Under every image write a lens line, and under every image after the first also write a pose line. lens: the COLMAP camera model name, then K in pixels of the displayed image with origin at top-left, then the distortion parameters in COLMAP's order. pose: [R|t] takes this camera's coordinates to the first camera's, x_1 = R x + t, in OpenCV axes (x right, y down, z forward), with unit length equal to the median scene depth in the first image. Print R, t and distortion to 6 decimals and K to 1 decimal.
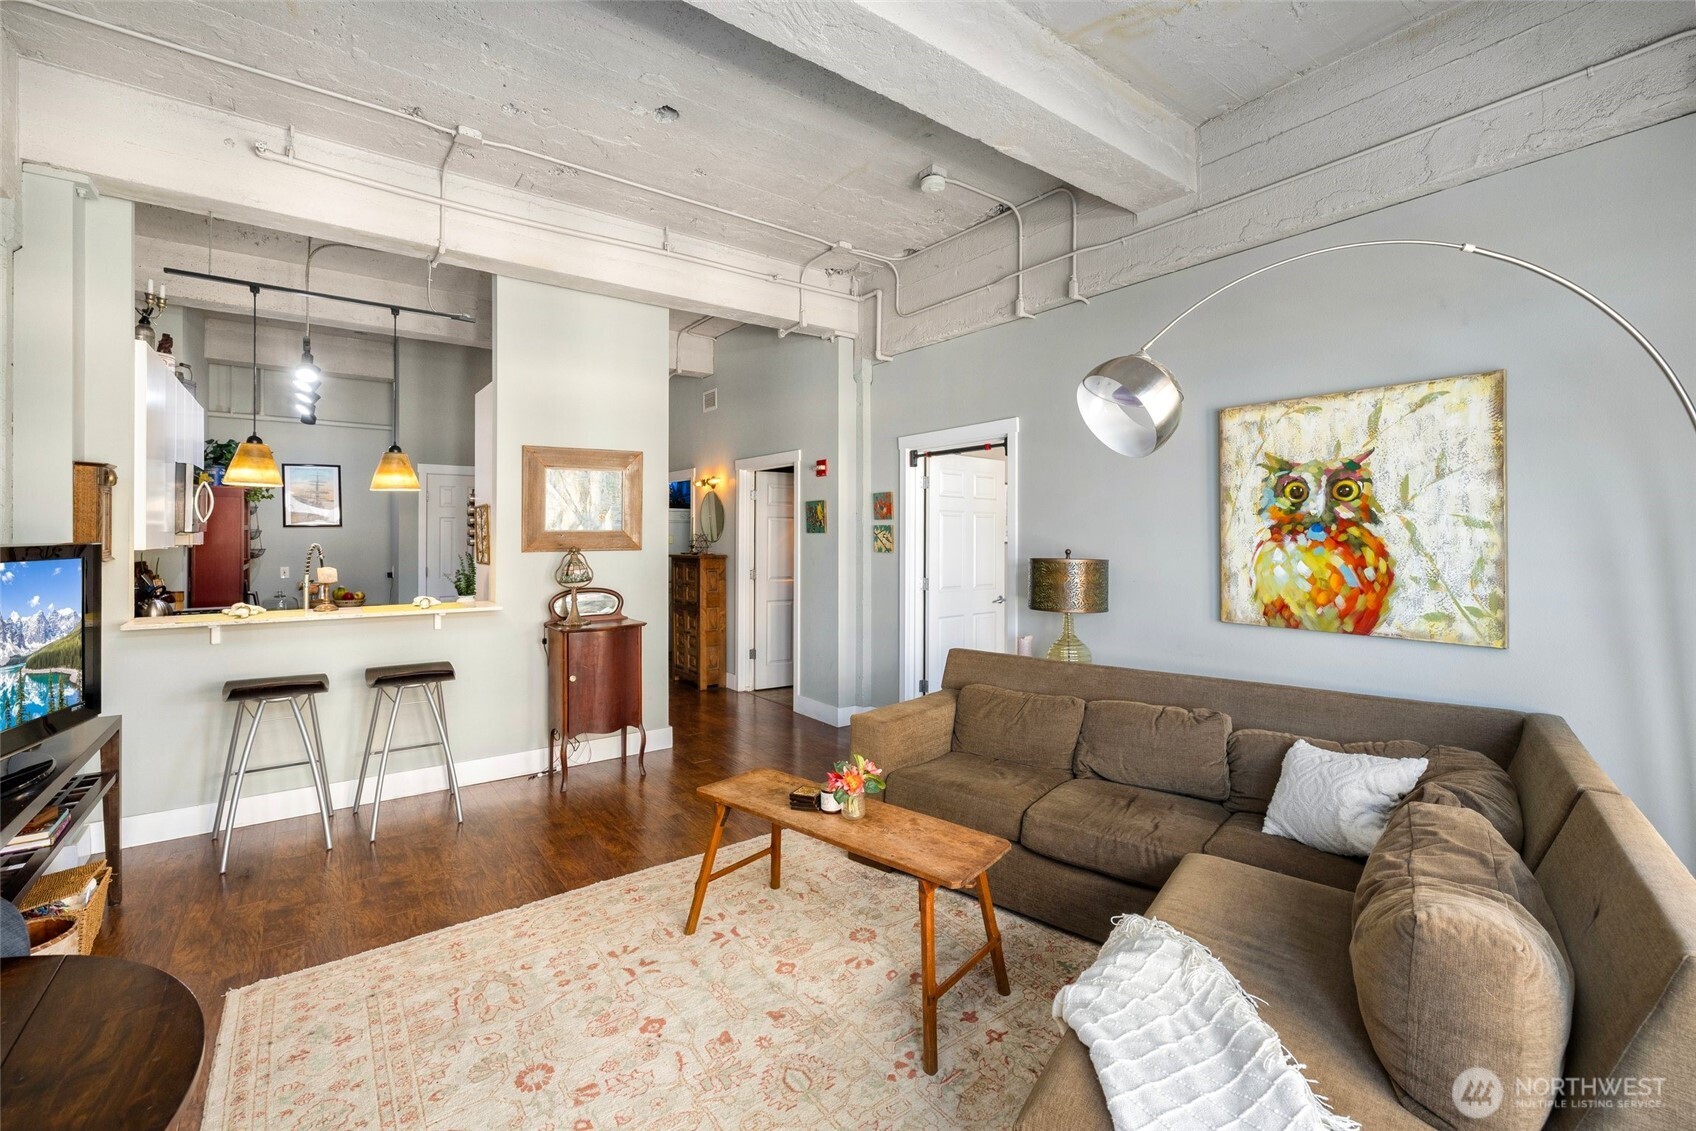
lens RADIAL K [[716.4, 0, 845.1], [0, 716.4, 534.9], [0, 0, 1]] dist [-0.001893, 0.000088]
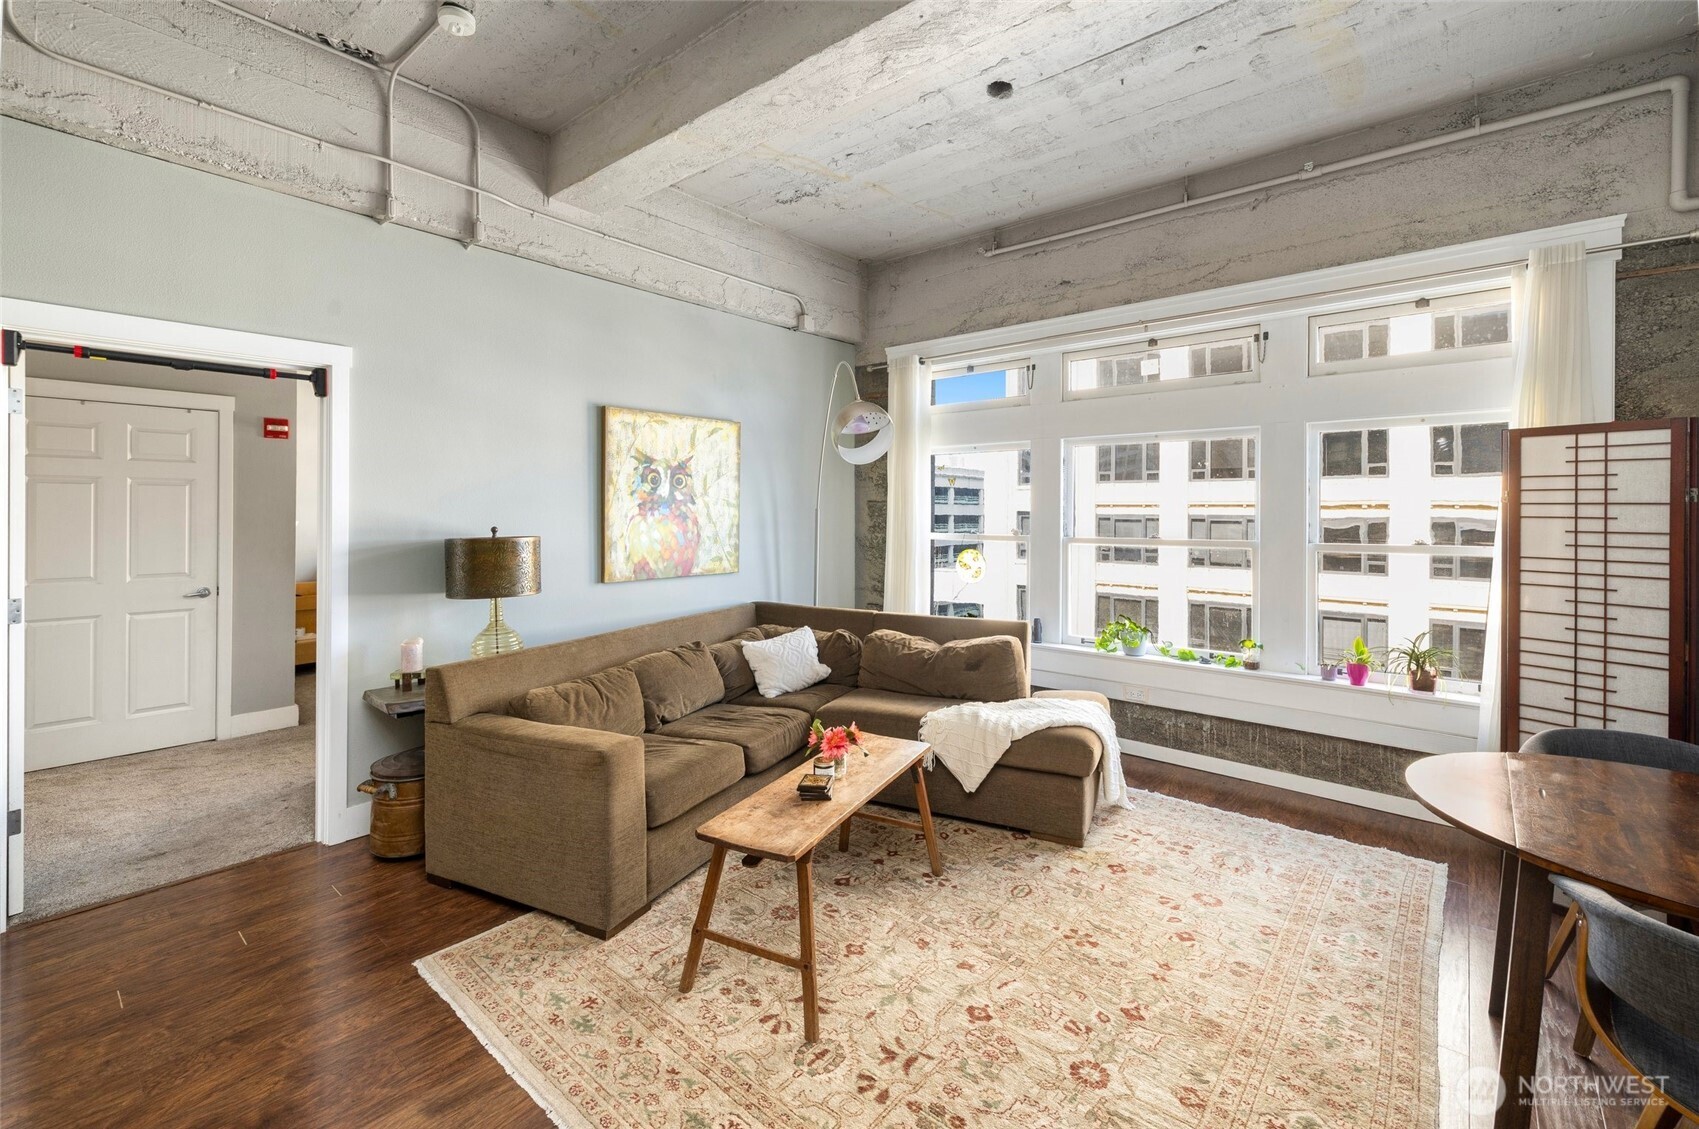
lens RADIAL K [[688.5, 0, 863.5], [0, 688.5, 513.4], [0, 0, 1]] dist [0.000560, 0.000127]
pose [[-0.206153, -0.006564, 0.978498, -0.780635], [-0.004315, 0.999974, 0.005799, -0.004776], [-0.978510, -0.003027, -0.206176, 0.911426]]
